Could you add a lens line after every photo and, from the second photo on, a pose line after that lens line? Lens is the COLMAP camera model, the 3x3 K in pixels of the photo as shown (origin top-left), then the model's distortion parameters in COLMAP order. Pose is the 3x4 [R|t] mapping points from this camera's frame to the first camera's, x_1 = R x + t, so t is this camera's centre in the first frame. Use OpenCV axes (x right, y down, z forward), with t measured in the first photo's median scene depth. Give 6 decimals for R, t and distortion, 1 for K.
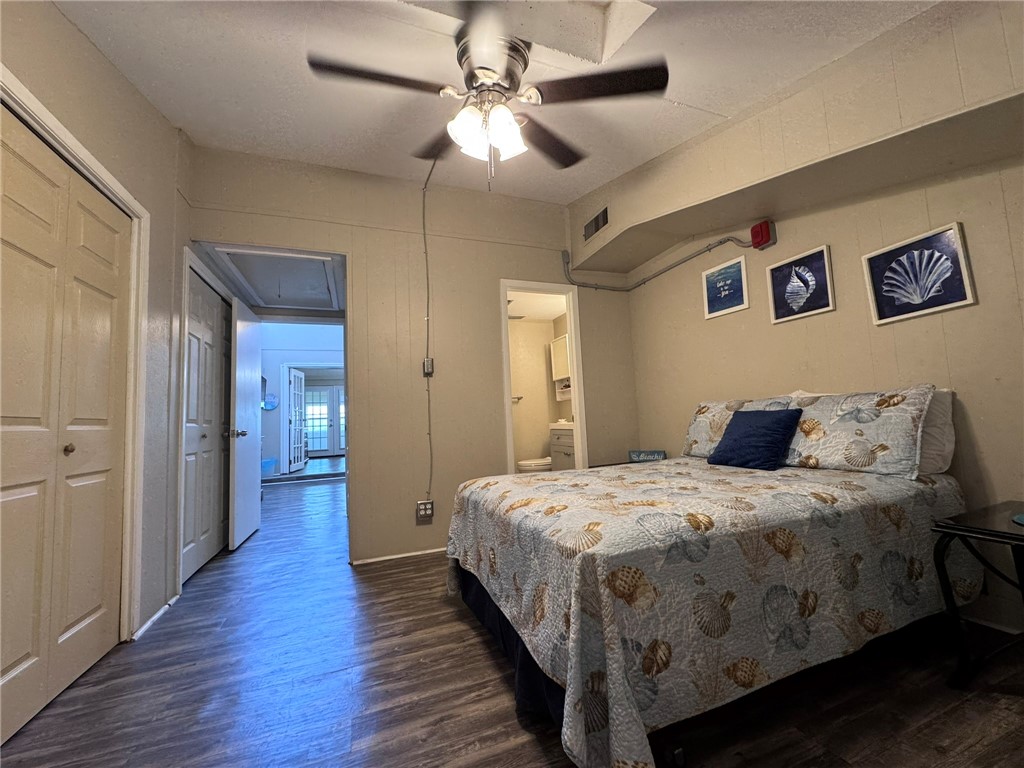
lens RADIAL K [[408.9, 0, 512.6], [0, 408.9, 383.4], [0, 0, 1]] dist [-0.006468, 0.000853]
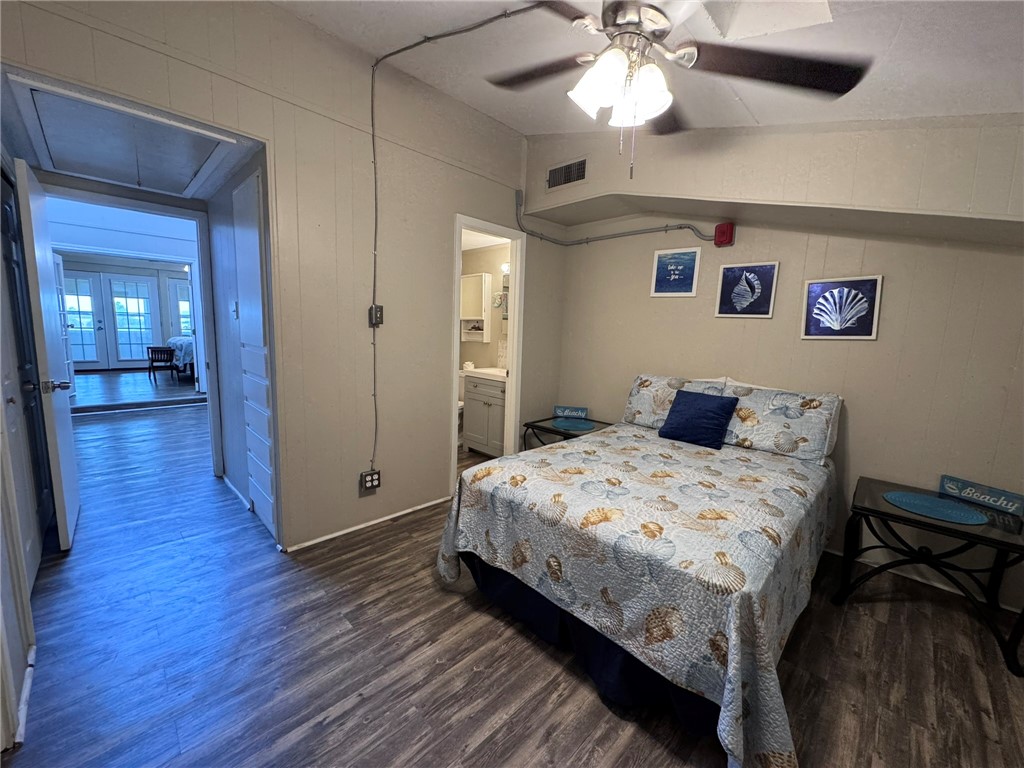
lens RADIAL K [[408.9, 0, 512.5], [0, 408.9, 383.9], [0, 0, 1]] dist [-0.006468, 0.000853]
pose [[0.907534, 0.022295, 0.419387, -0.421221], [-0.113974, 0.974189, 0.194846, -0.138600], [-0.404219, -0.224628, 0.886651, 0.187077]]
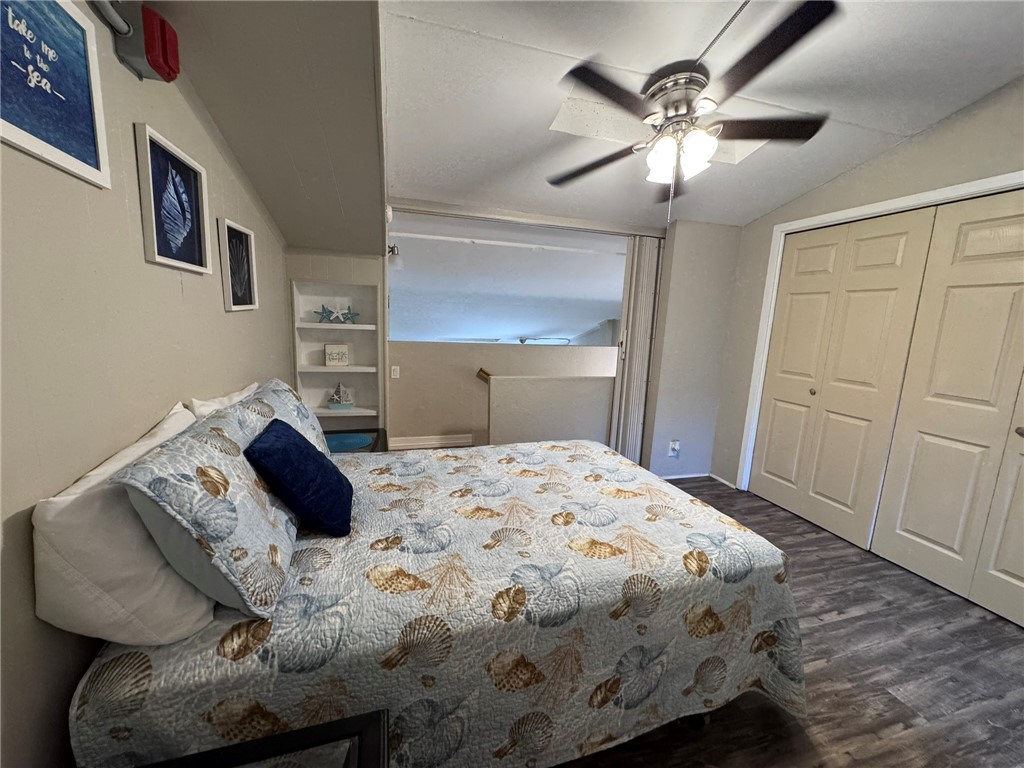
lens RADIAL K [[408.9, 0, 511.7], [0, 408.9, 380.1], [0, 0, 1]] dist [-0.006468, 0.000853]
pose [[-0.997227, -0.003979, 0.074316, 0.237446], [0.000480, 0.998205, 0.059884, -0.047885], [-0.074421, 0.059754, -0.995435, 1.642654]]
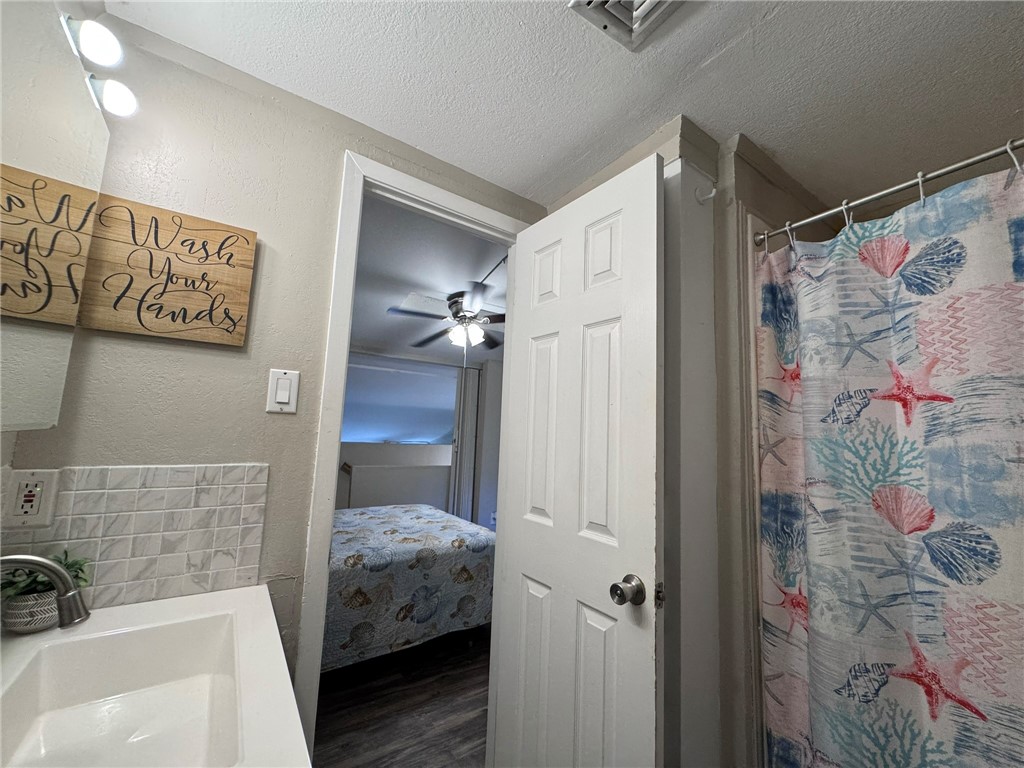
lens RADIAL K [[408.9, 0, 510.3], [0, 408.9, 385.5], [0, 0, 1]] dist [-0.006468, 0.000853]
pose [[-0.973683, -0.026671, -0.226341, 0.145818], [0.016804, 0.982024, -0.188007, 0.032718], [0.227286, -0.186862, -0.955732, 2.246956]]
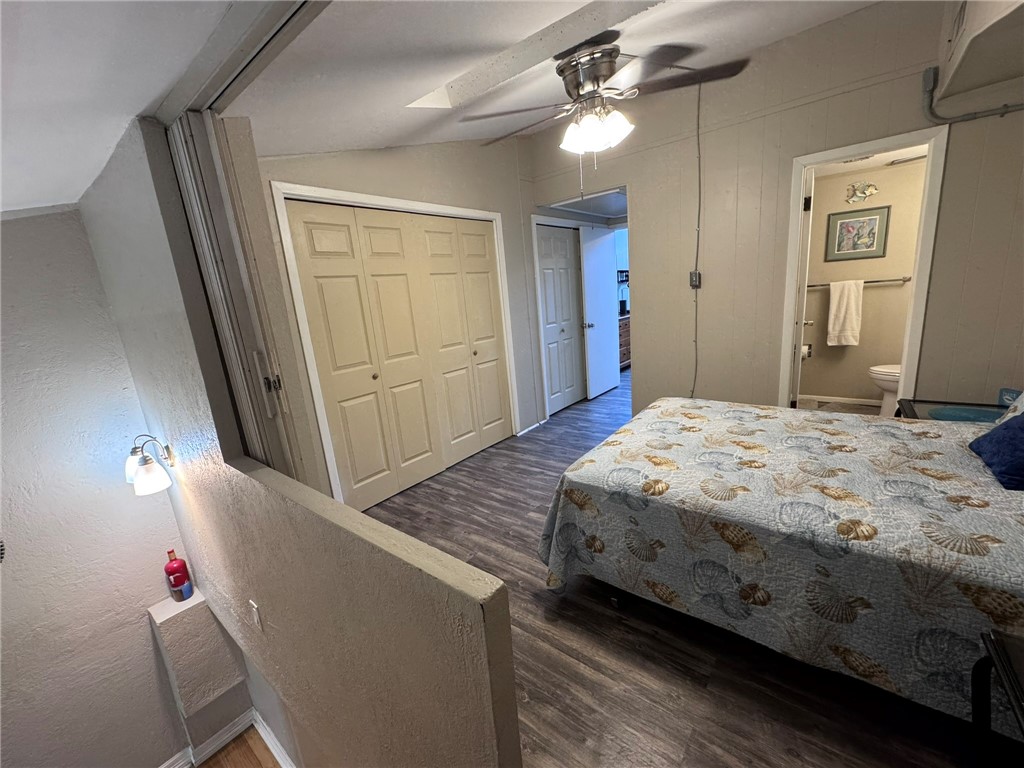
lens RADIAL K [[408.9, 0, 511.9], [0, 408.9, 384.2], [0, 0, 1]] dist [-0.006468, 0.000853]
pose [[0.510114, 0.190798, -0.838677, 0.693070], [0.139426, 0.943845, 0.299527, -0.236784], [0.848731, -0.269727, 0.454867, 0.058484]]
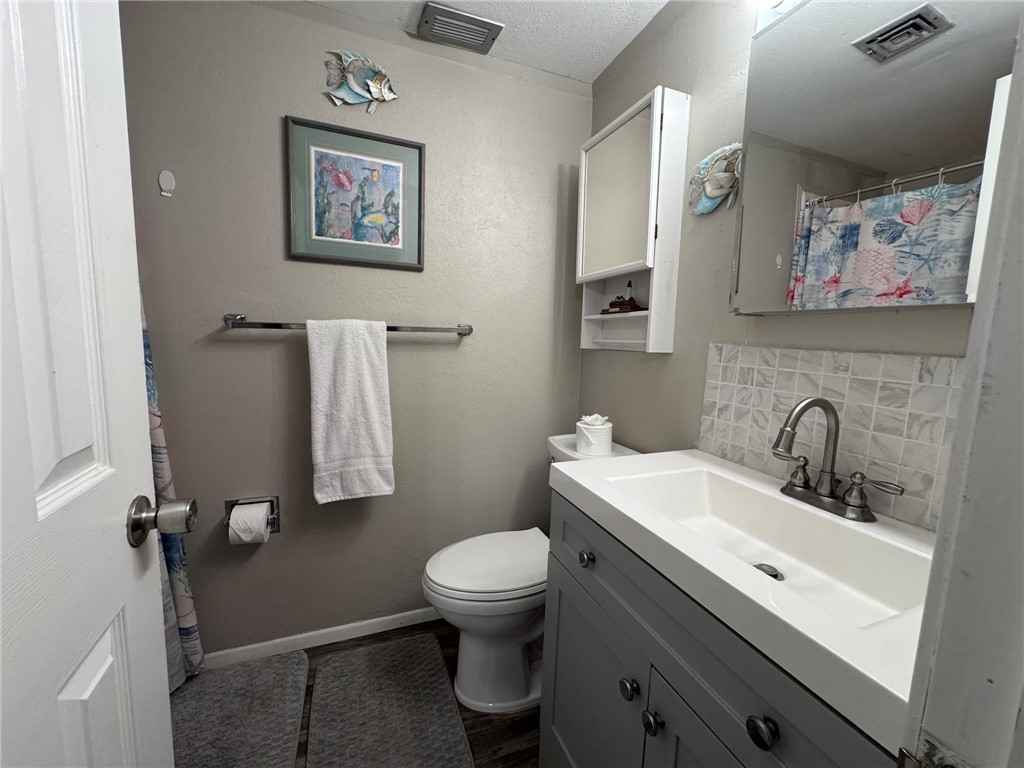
lens RADIAL K [[408.9, 0, 515.4], [0, 408.9, 384.5], [0, 0, 1]] dist [-0.006468, 0.000853]
pose [[0.996805, 0.073331, 0.031672, 0.113607], [-0.078382, 0.974348, 0.210955, 0.015666], [-0.015390, -0.212764, 0.976982, 1.571922]]
